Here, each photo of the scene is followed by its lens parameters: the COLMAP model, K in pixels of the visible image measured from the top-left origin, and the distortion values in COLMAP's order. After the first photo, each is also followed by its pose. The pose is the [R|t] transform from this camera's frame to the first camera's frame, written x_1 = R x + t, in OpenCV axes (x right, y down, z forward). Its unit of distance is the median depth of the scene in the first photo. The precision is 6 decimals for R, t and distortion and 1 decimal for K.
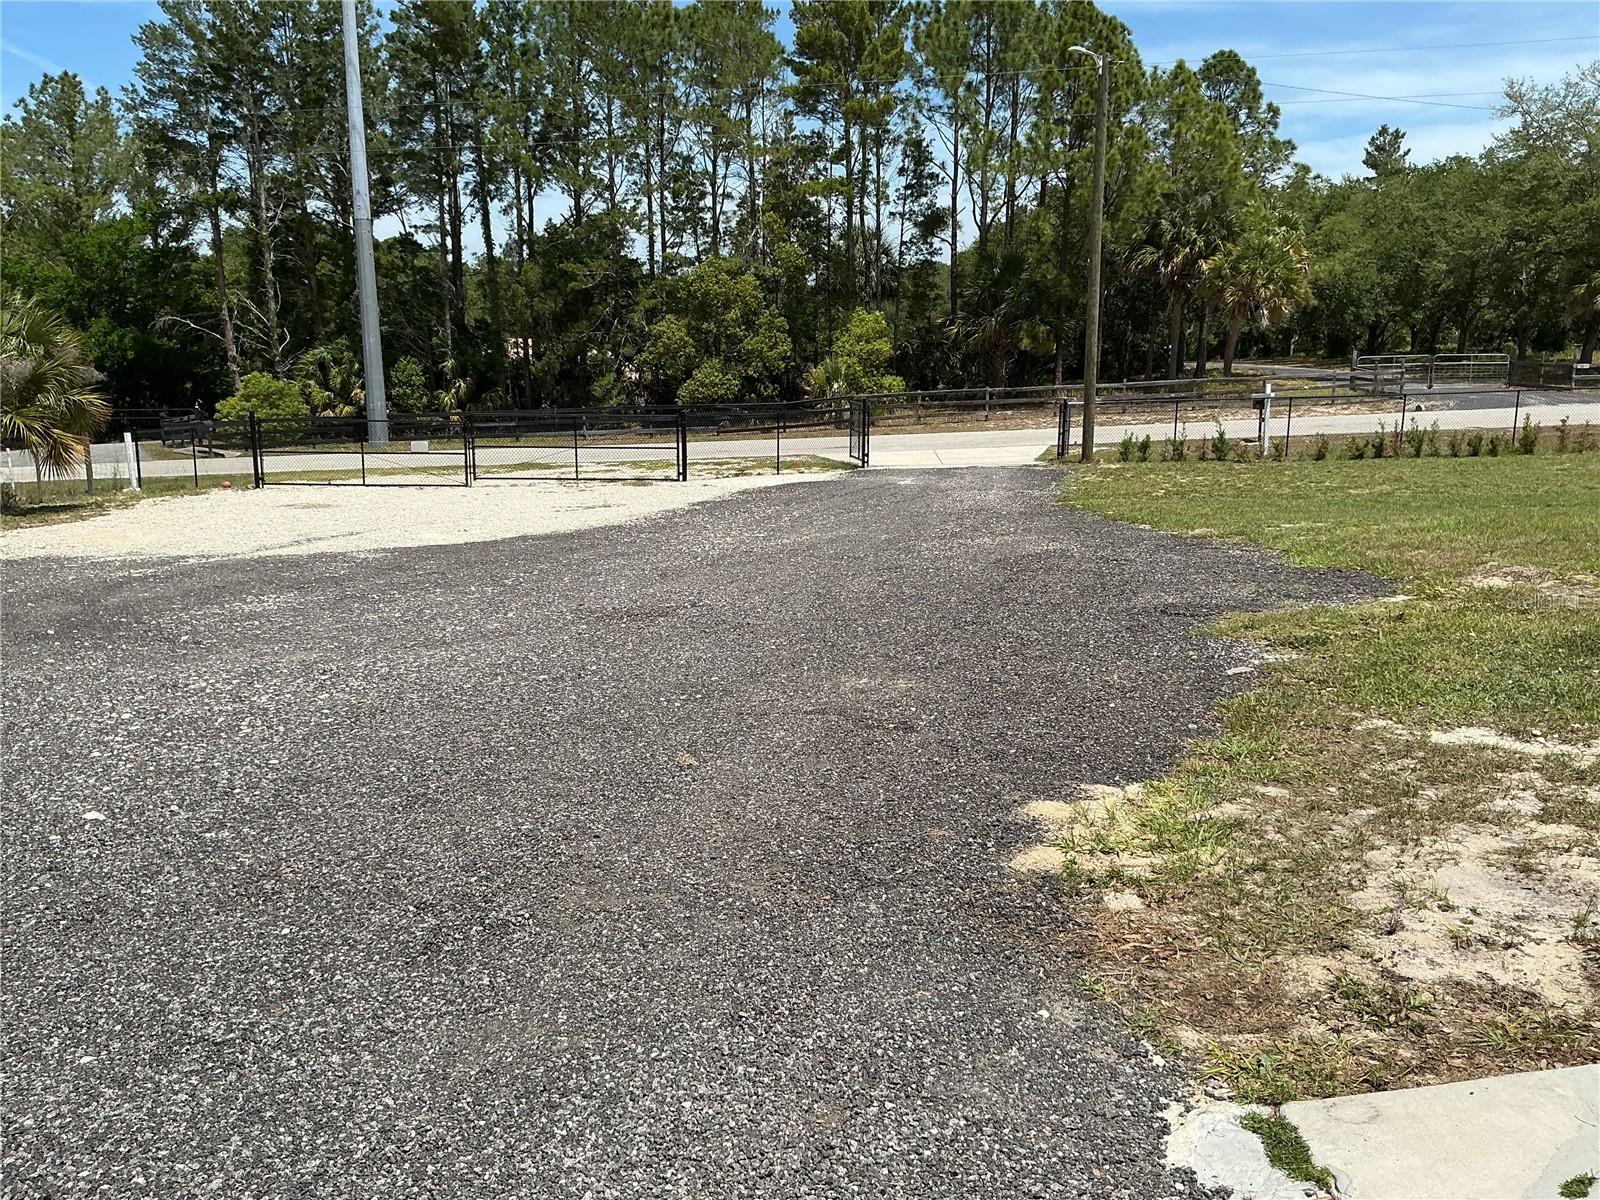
lens RADIAL K [[1341.6, 0, 800.0], [0, 1341.6, 600.0], [0, 0, 1]] dist [0.146008, -0.313988]
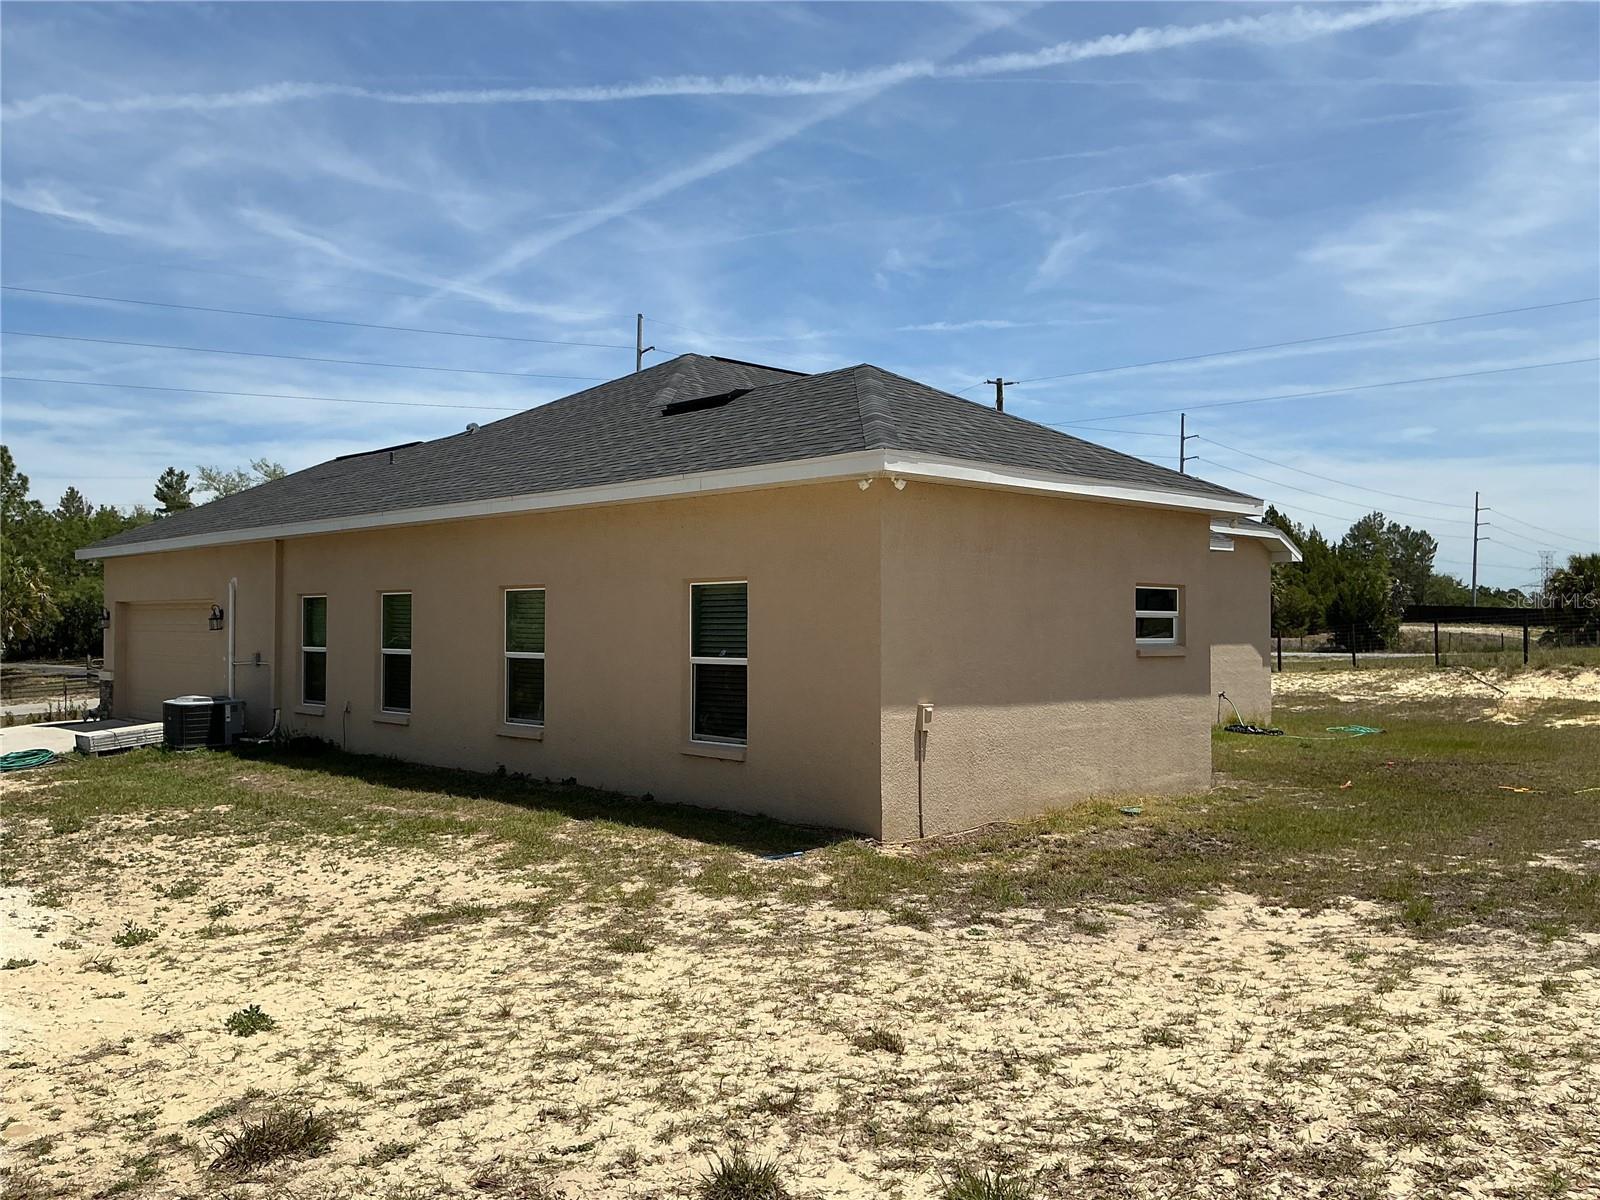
lens RADIAL K [[1341.6, 0, 800.0], [0, 1341.6, 600.0], [0, 0, 1]] dist [0.146008, -0.313988]
pose [[0.722938, -0.000153, 0.690913, -0.023863], [0.144243, 0.977998, -0.150712, 0.068864], [-0.675688, 0.208615, 0.707054, -0.434636]]
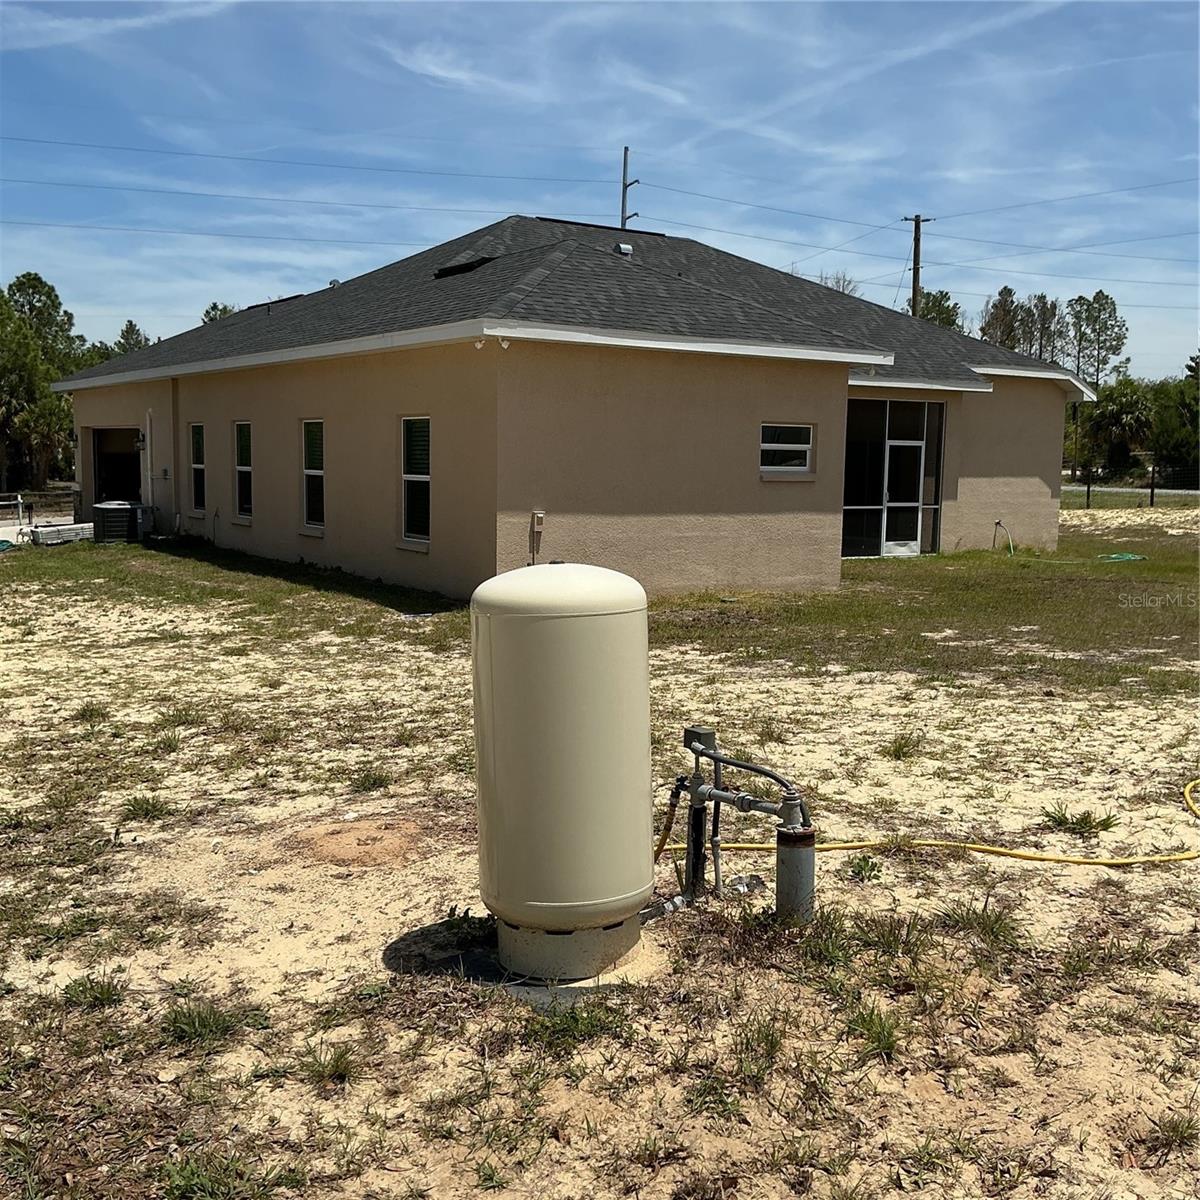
lens RADIAL K [[1361.9, 0, 600.0], [0, 1361.9, 600.0], [0, 0, 1]] dist [0.144576, -0.325819]
pose [[0.836396, -0.056962, 0.545158, -0.009378], [0.103102, 0.993182, -0.054408, 0.092724], [-0.538342, 0.101714, 0.836566, -0.546656]]
